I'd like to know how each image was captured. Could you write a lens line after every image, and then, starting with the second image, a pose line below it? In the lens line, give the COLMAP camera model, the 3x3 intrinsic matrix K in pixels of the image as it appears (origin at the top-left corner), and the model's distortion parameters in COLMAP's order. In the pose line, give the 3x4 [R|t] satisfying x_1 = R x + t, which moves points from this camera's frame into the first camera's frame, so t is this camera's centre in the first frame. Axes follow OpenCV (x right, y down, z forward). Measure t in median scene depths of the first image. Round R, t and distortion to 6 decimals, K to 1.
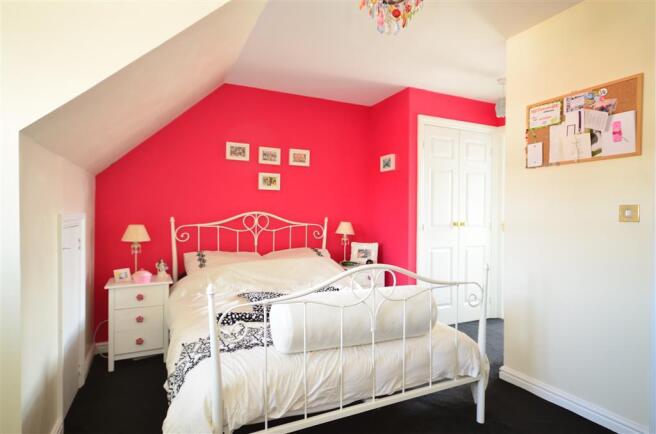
lens RADIAL K [[367.9, 0, 328.0], [0, 367.9, 217.0], [0, 0, 1]] dist [0.036988, 0.000224]
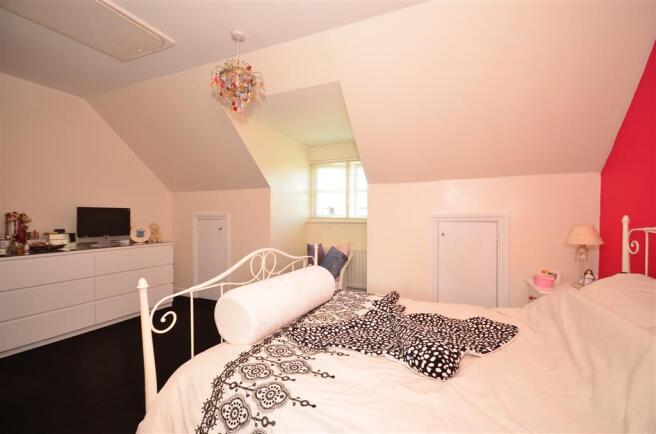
lens RADIAL K [[286.7, 0, 328.0], [0, 286.7, 217.0], [0, 0, 1]] dist [0.000228, -0.000065]
pose [[-0.775094, 0.003713, -0.631835, 0.300050], [0.003127, 0.999993, 0.002040, 0.000257], [0.631838, -0.000395, -0.775100, 0.949218]]
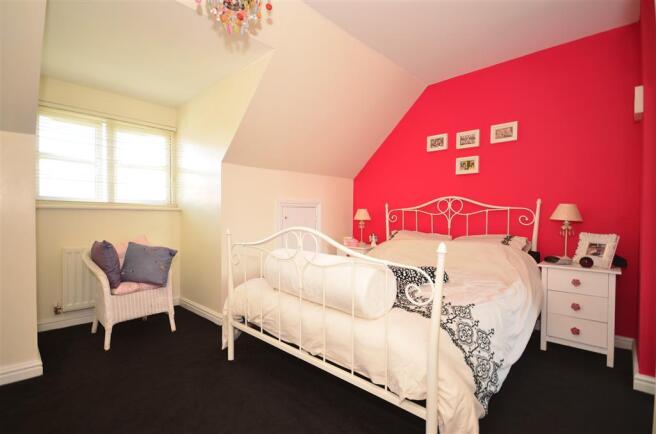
lens RADIAL K [[307.4, 0, 328.0], [0, 307.4, 217.0], [0, 0, 1]] dist [-0.001319, -0.000123]
pose [[0.332766, 0.001873, -0.943007, 0.505883], [-0.002671, 0.999996, 0.001043, 0.043851], [0.943005, 0.002172, 0.332770, 0.378539]]
